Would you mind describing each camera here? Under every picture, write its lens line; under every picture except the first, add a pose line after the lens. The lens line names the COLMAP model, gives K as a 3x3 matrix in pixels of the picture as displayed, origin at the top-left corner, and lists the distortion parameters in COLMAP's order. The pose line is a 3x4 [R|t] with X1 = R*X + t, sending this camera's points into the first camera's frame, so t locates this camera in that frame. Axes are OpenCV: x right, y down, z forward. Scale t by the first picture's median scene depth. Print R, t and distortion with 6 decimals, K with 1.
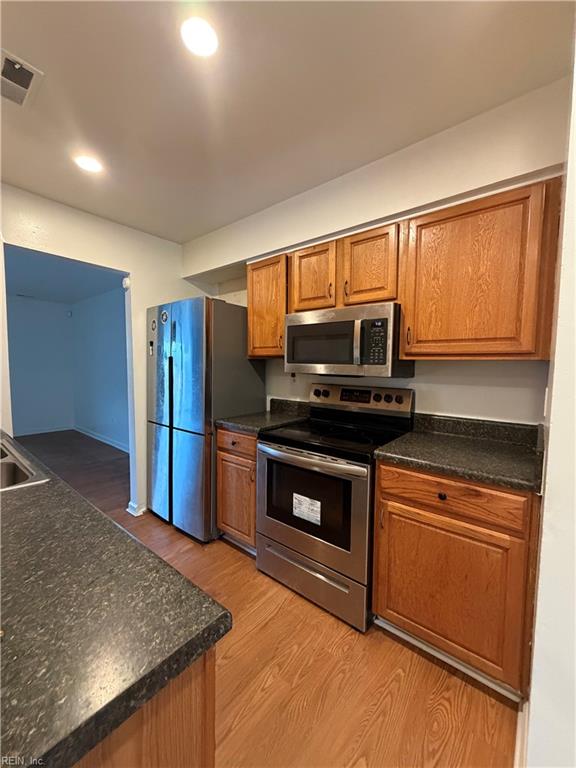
lens RADIAL K [[306.0, 0, 288.0], [0, 306.0, 382.7], [0, 0, 1]] dist [-0.001551, 0.000668]
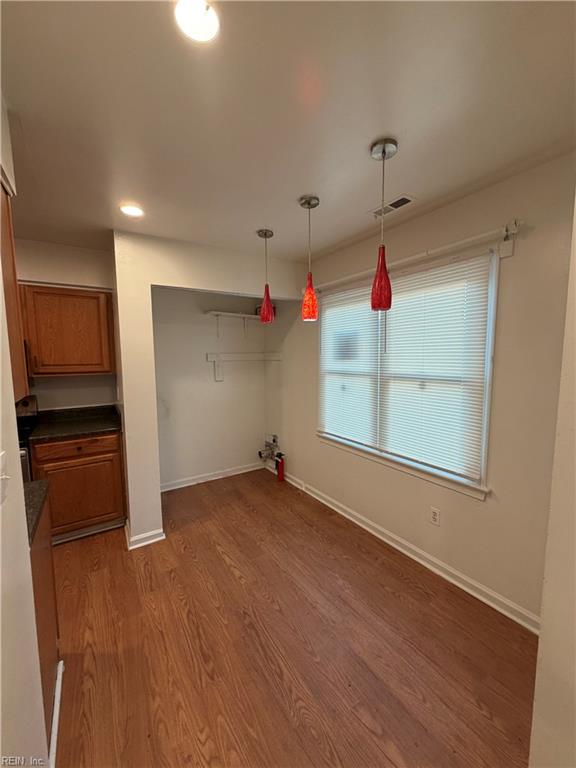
lens RADIAL K [[306.0, 0, 290.9], [0, 306.0, 386.4], [0, 0, 1]] dist [-0.001551, 0.000668]
pose [[0.301530, -0.112002, 0.946855, -0.689073], [0.067348, 0.993098, 0.096025, -0.090120], [-0.951075, 0.034814, 0.306992, -0.693611]]
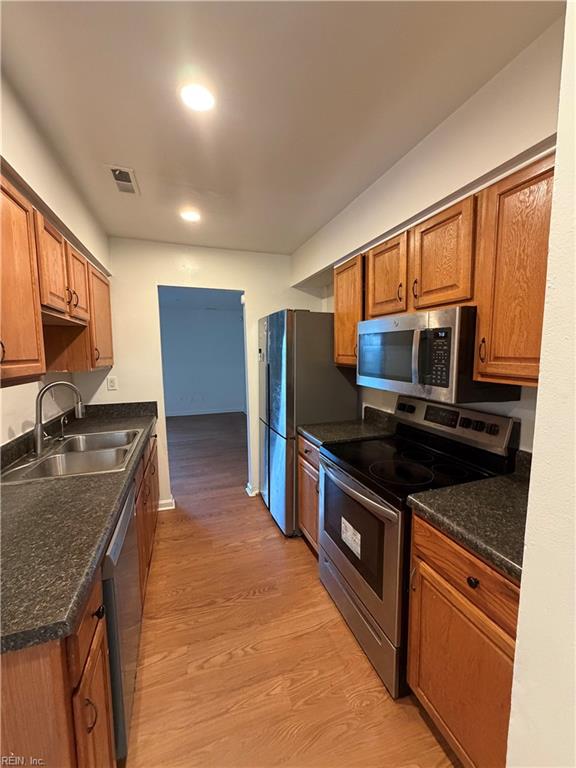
lens RADIAL K [[306.0, 0, 287.8], [0, 306.0, 382.9], [0, 0, 1]] dist [-0.001551, 0.000668]
pose [[0.852504, 0.035488, -0.521514, 0.380571], [-0.011877, 0.998750, 0.048549, -0.104113], [0.522585, -0.035194, 0.851860, 0.126337]]
